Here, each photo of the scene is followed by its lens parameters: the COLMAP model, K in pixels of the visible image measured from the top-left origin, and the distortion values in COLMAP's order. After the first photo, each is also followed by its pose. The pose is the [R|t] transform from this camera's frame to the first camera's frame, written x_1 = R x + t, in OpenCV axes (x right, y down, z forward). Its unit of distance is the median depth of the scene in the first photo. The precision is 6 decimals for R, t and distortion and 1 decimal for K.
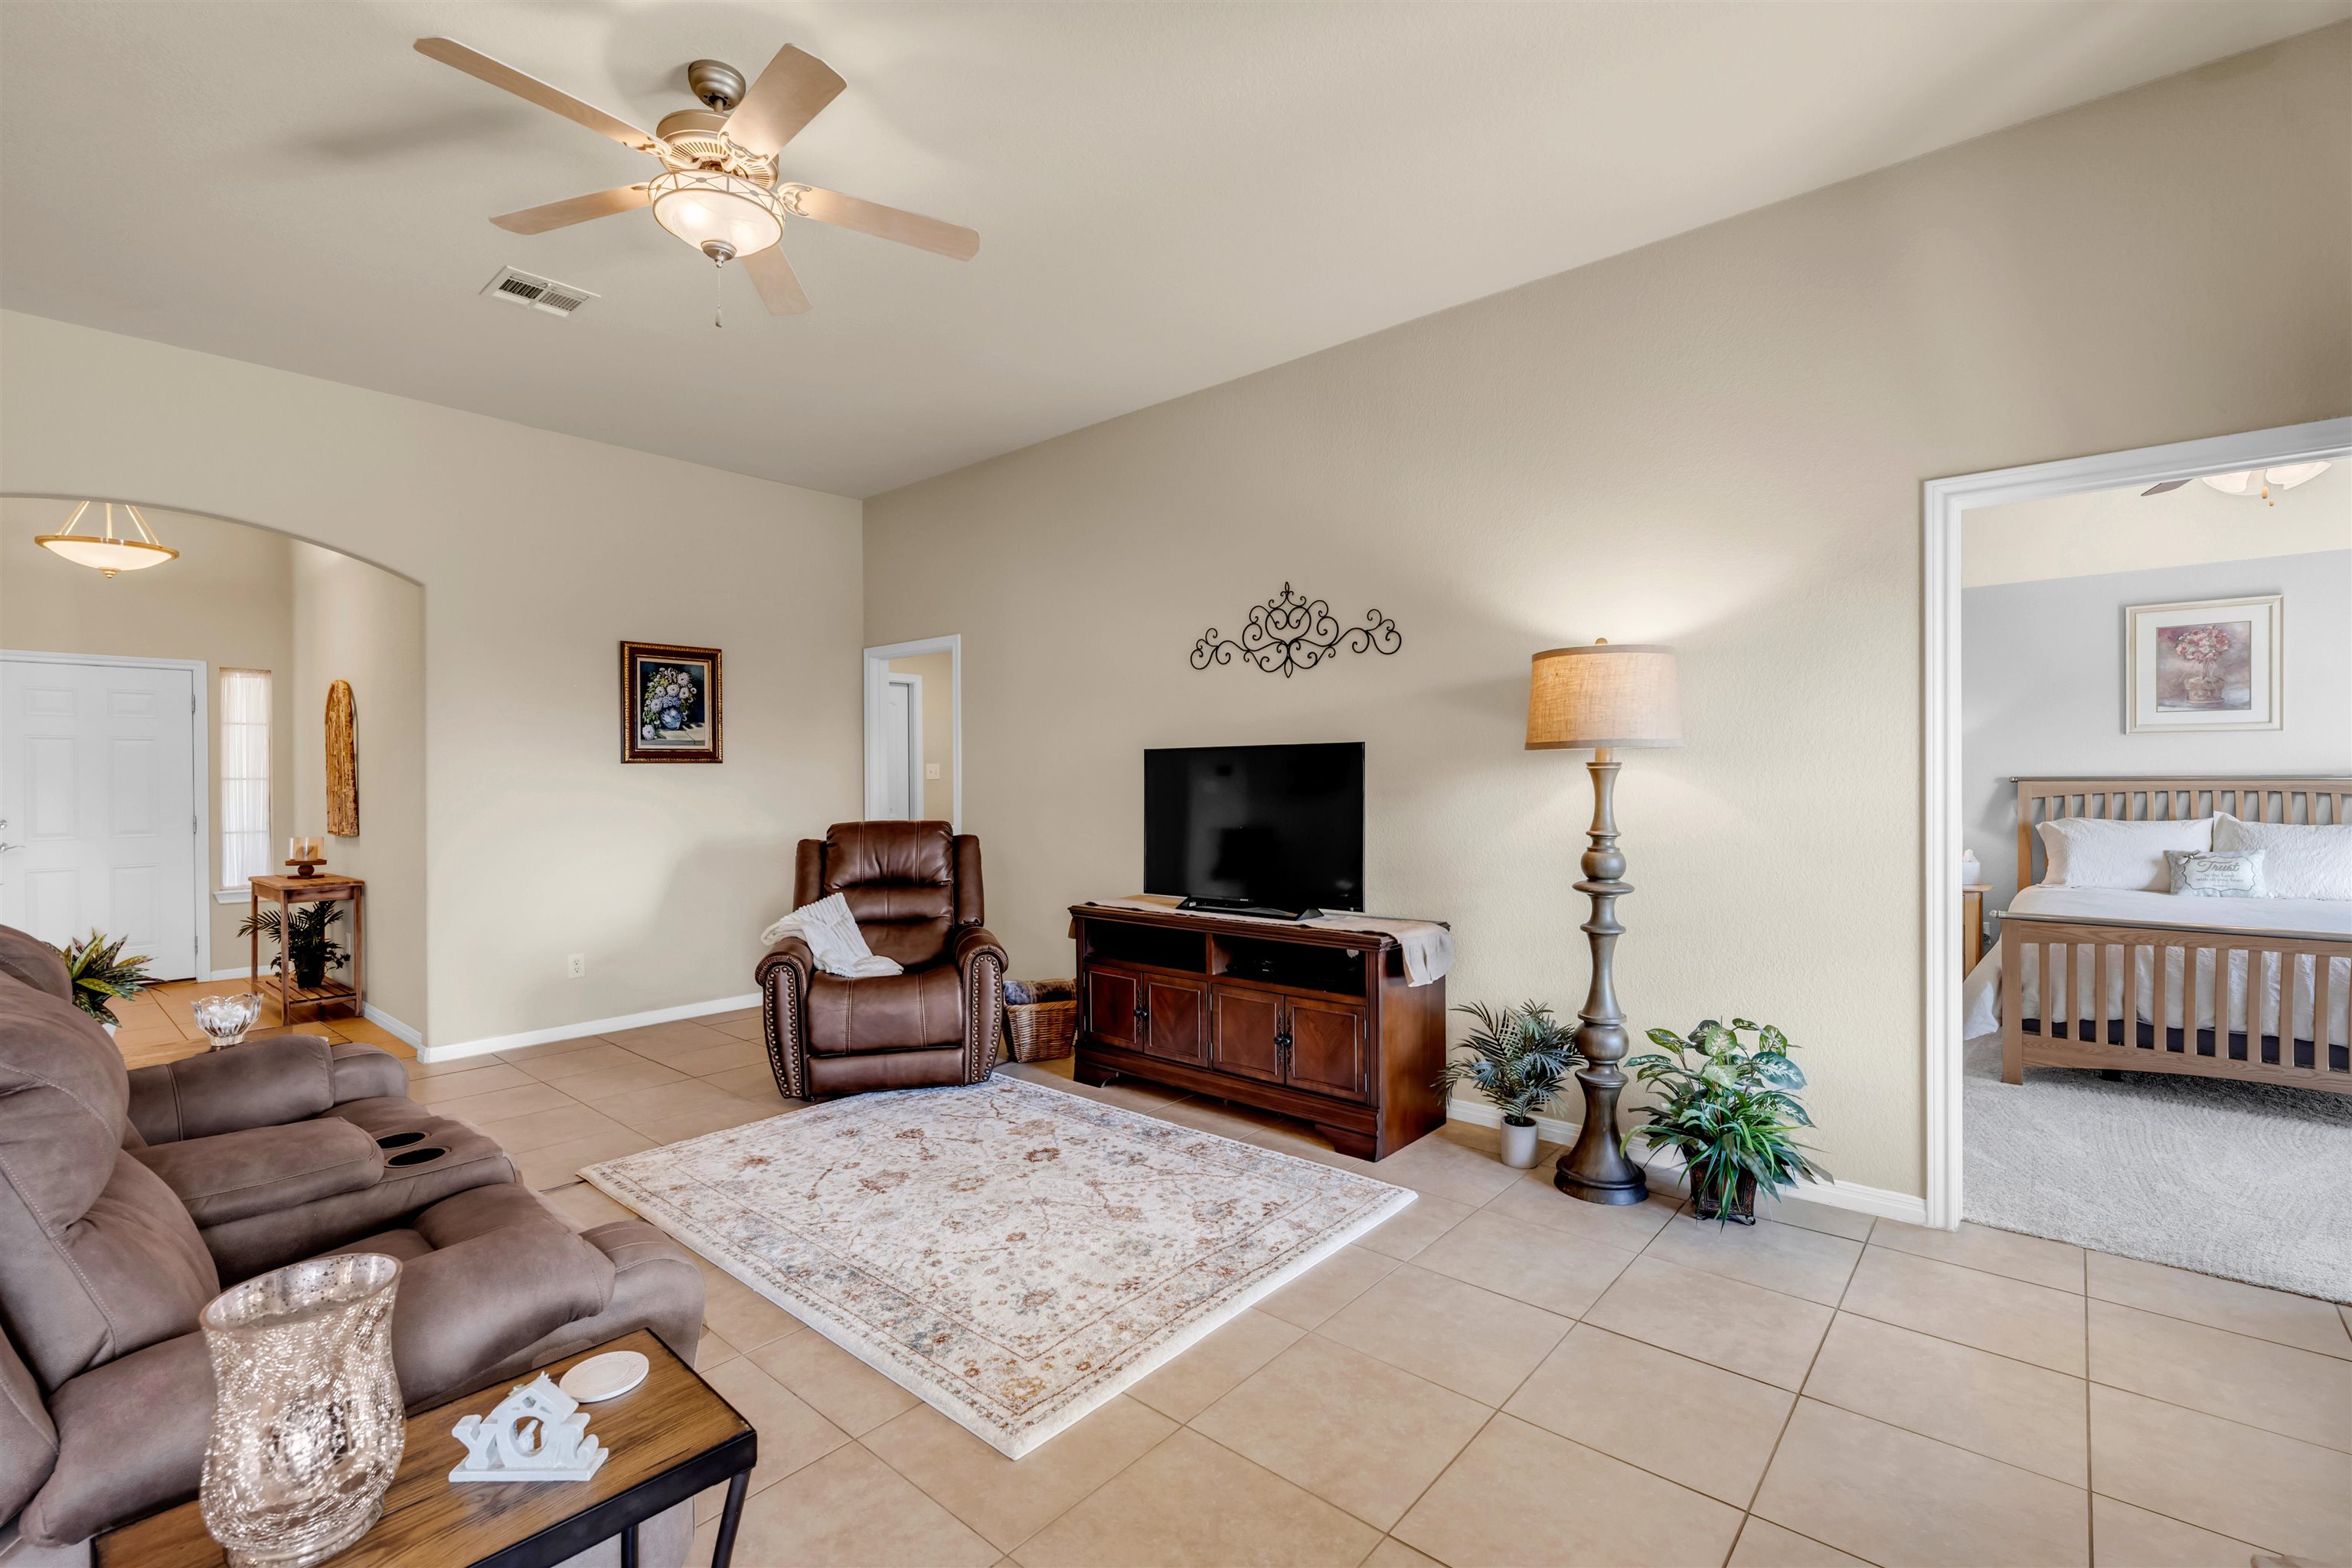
lens RADIAL K [[1037.0, 0, 1176.0], [0, 1037.0, 784.0], [0, 0, 1]] dist [-0.000580, -0.000064]
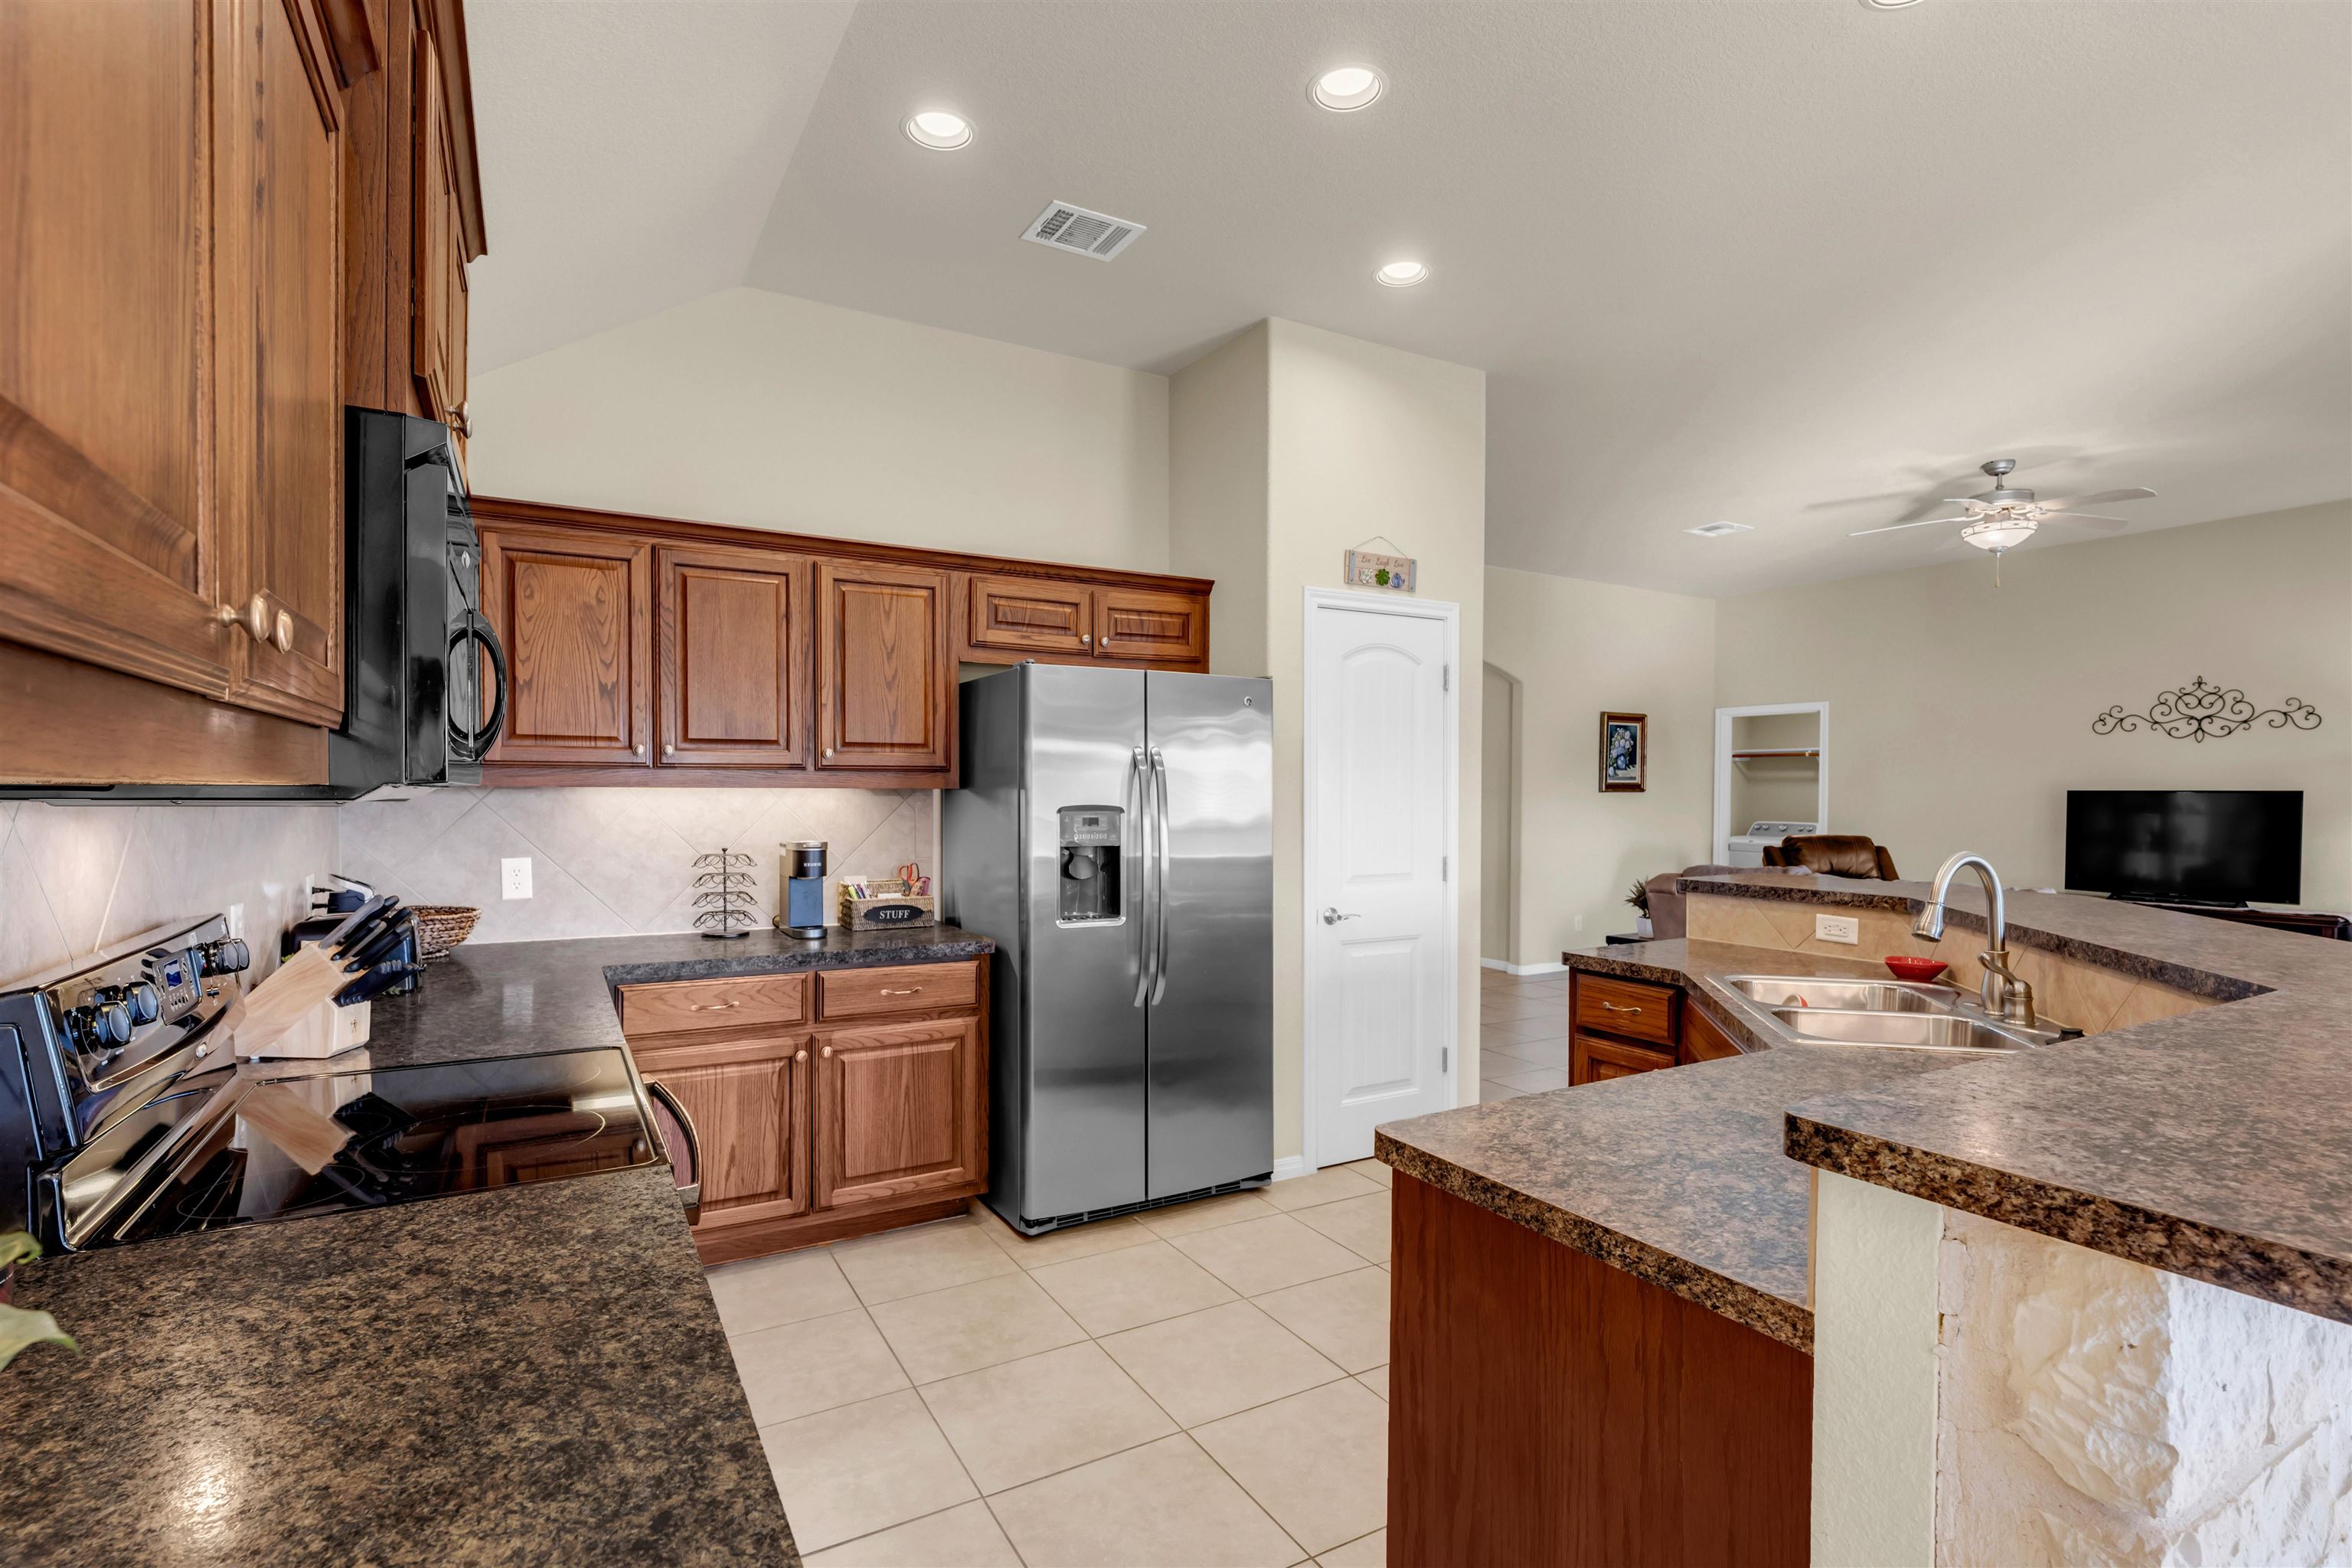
lens RADIAL K [[1119.7, 0, 1180.8], [0, 1119.7, 793.7], [0, 0, 1]] dist [-0.000352, 0.000077]
pose [[0.944512, 0.015267, -0.328121, -1.079799], [-0.016497, 0.999863, -0.000966, -0.012005], [0.328061, 0.006325, 0.944635, -1.392052]]
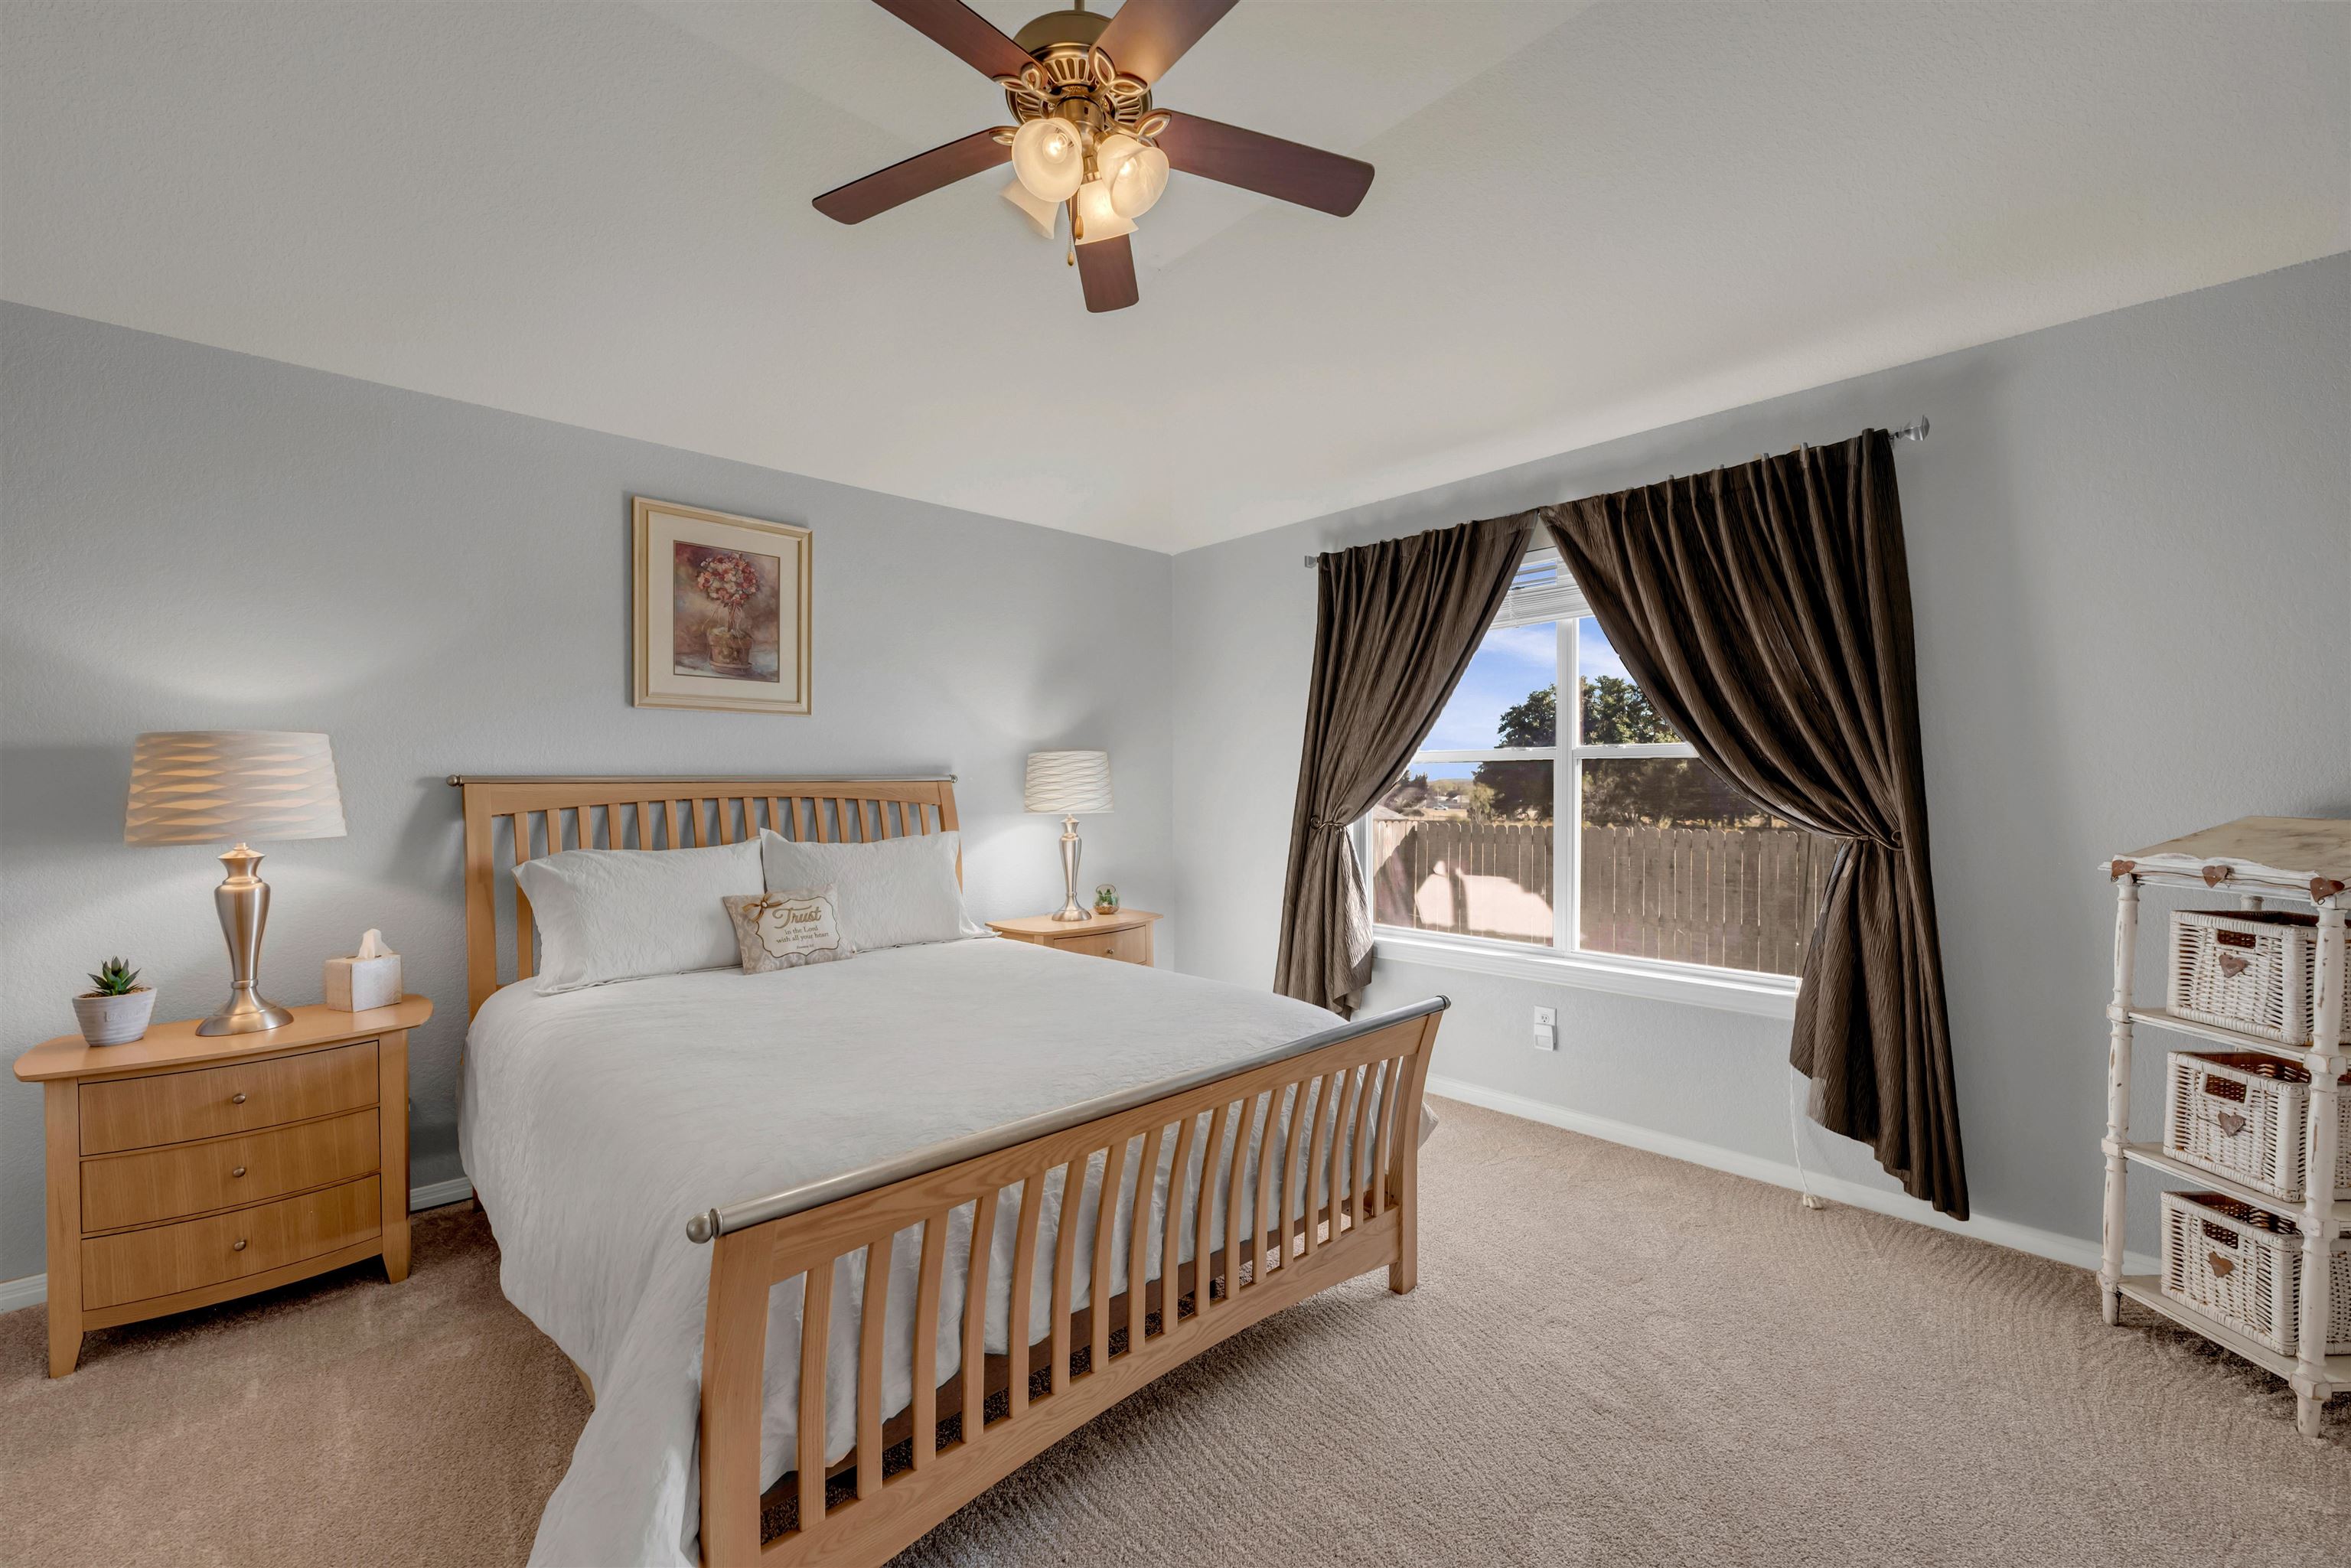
lens RADIAL K [[939.6, 0, 1168.7], [0, 939.6, 788.5], [0, 0, 1]] dist [-0.002819, -0.000749]
pose [[0.112861, 0.000435, 0.993611, 0.404296], [0.010179, 0.999947, -0.001594, 0.004063], [-0.993559, 0.010294, 0.112851, 0.625050]]
